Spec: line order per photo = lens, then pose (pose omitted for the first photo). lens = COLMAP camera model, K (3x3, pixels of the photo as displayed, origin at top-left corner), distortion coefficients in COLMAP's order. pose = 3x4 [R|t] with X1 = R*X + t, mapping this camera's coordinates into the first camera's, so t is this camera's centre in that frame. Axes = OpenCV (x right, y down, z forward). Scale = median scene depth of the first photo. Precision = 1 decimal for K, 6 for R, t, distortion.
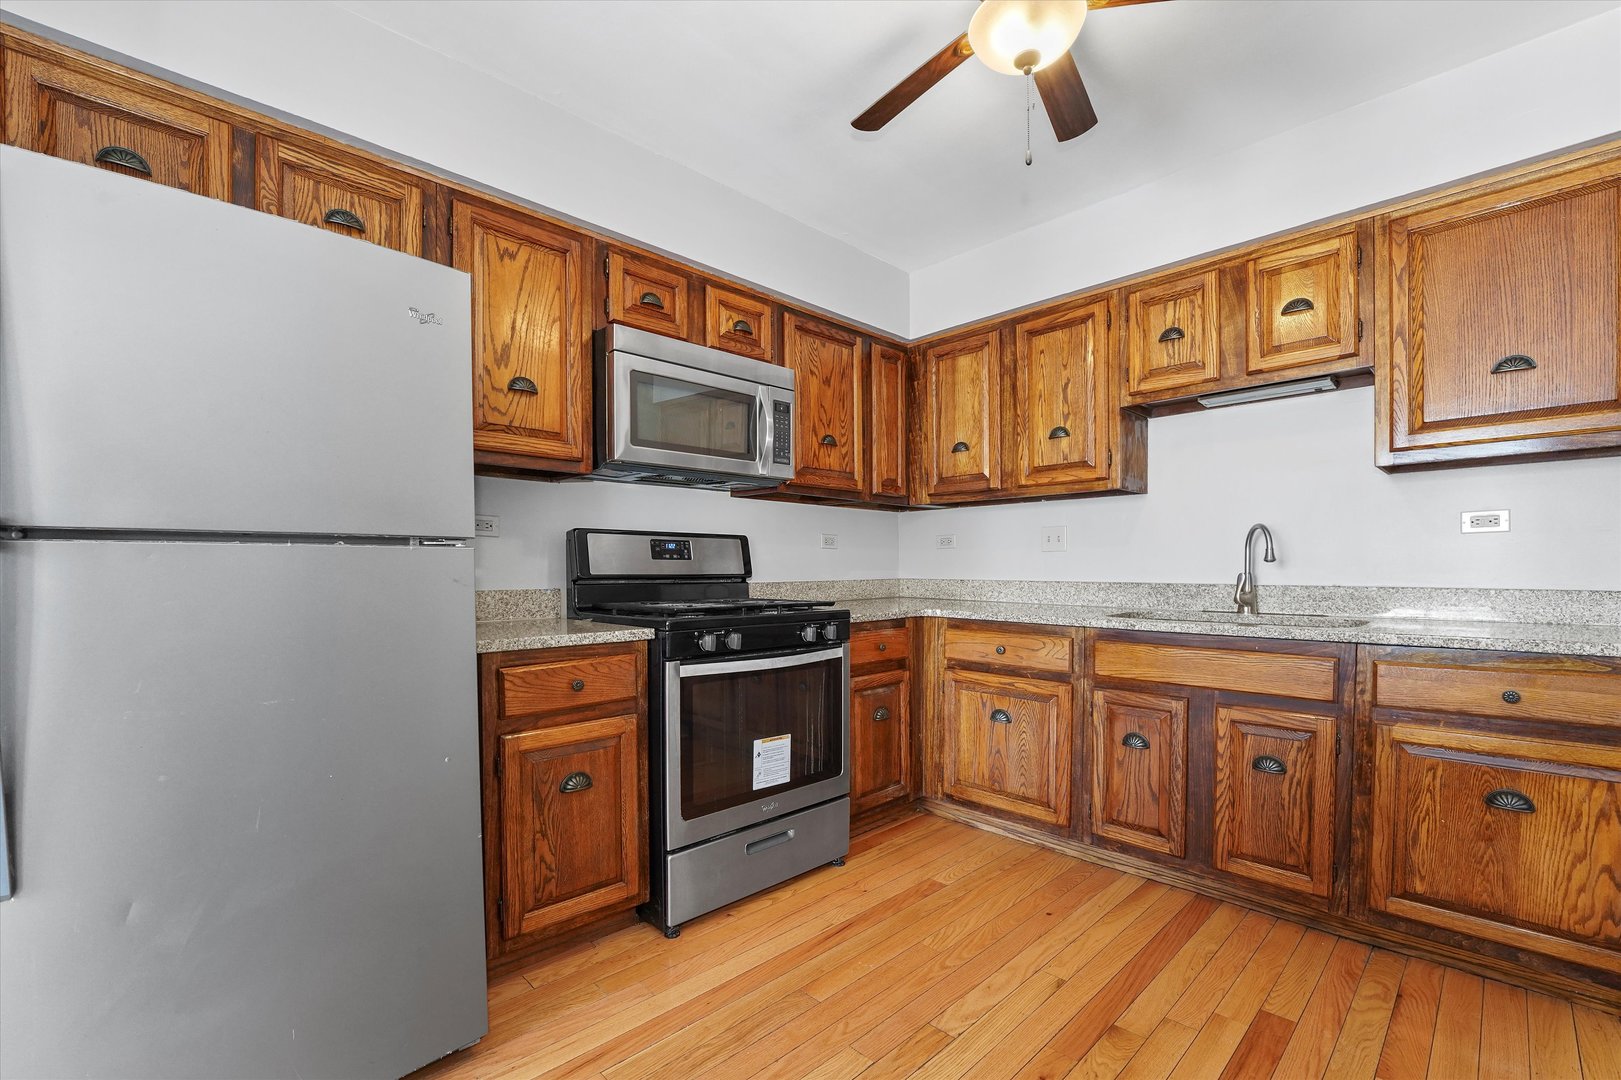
lens RADIAL K [[703.0, 0, 791.9], [0, 703.0, 585.0], [0, 0, 1]] dist [-0.013757, 0.002075]
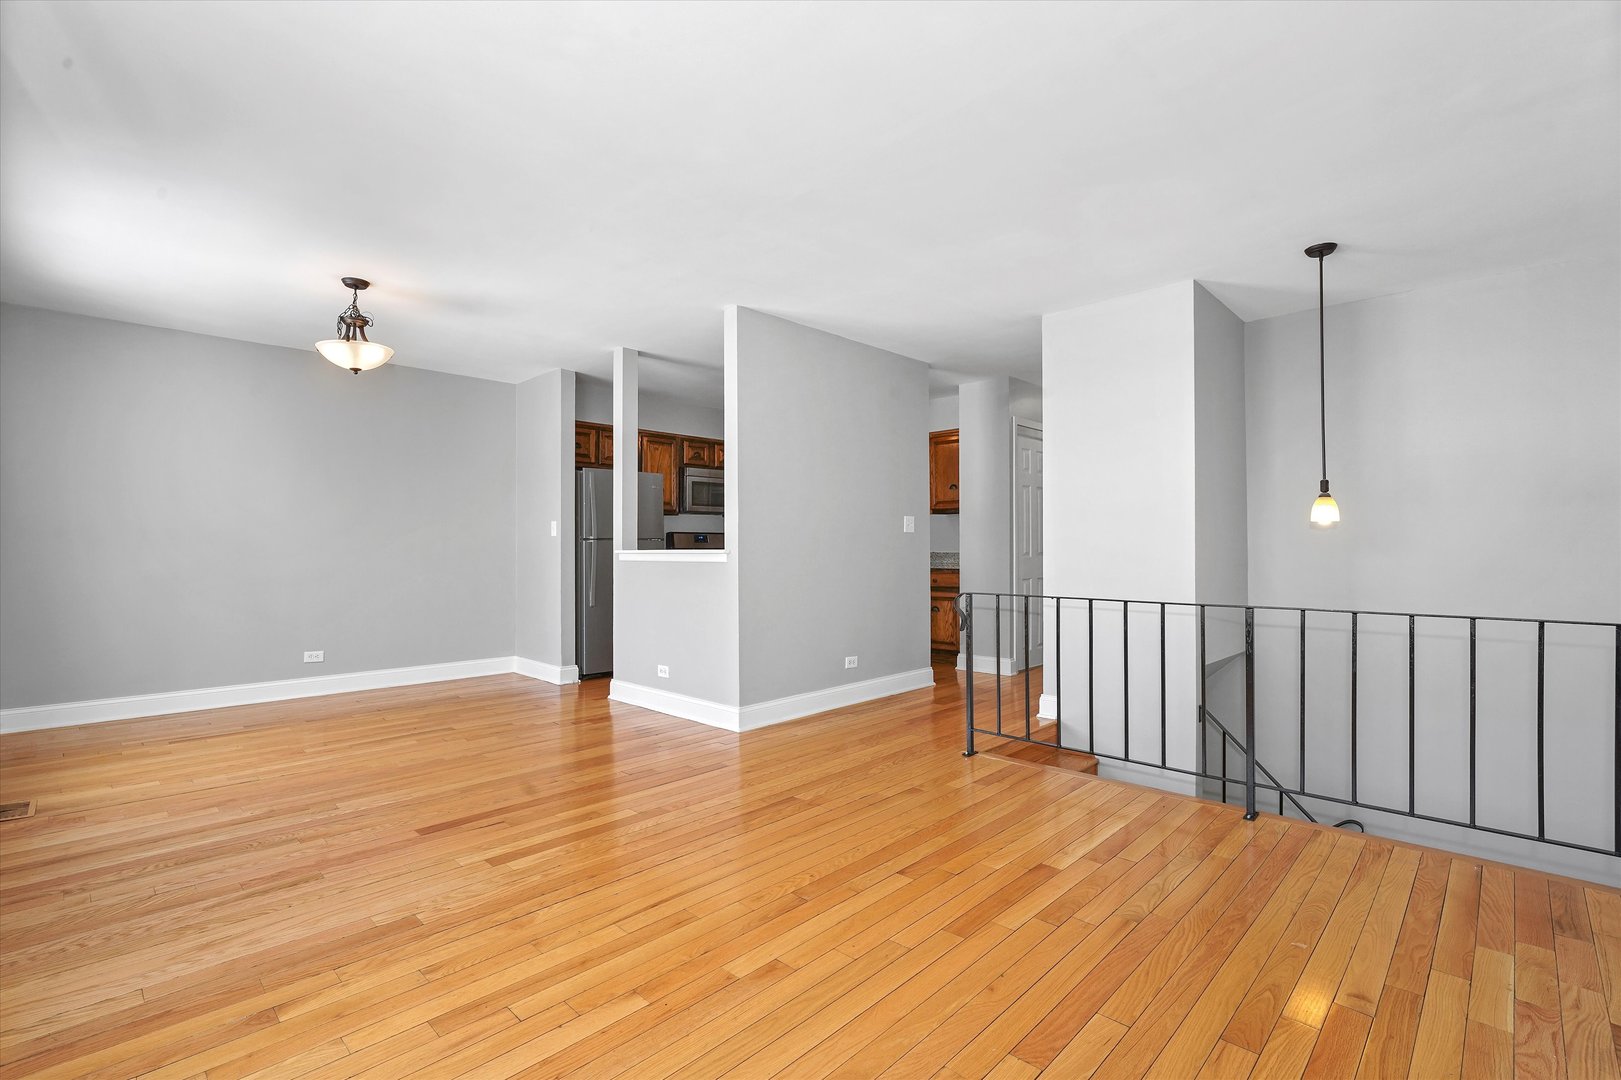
lens RADIAL K [[741.2, 0, 806.7], [0, 741.2, 544.4], [0, 0, 1]] dist [-0.018036, 0.002422]
pose [[0.999259, 0.000742, 0.038470, 0.133012], [0.000062, 0.999782, -0.020902, 0.034125], [-0.038477, 0.020889, 0.999041, -2.038285]]
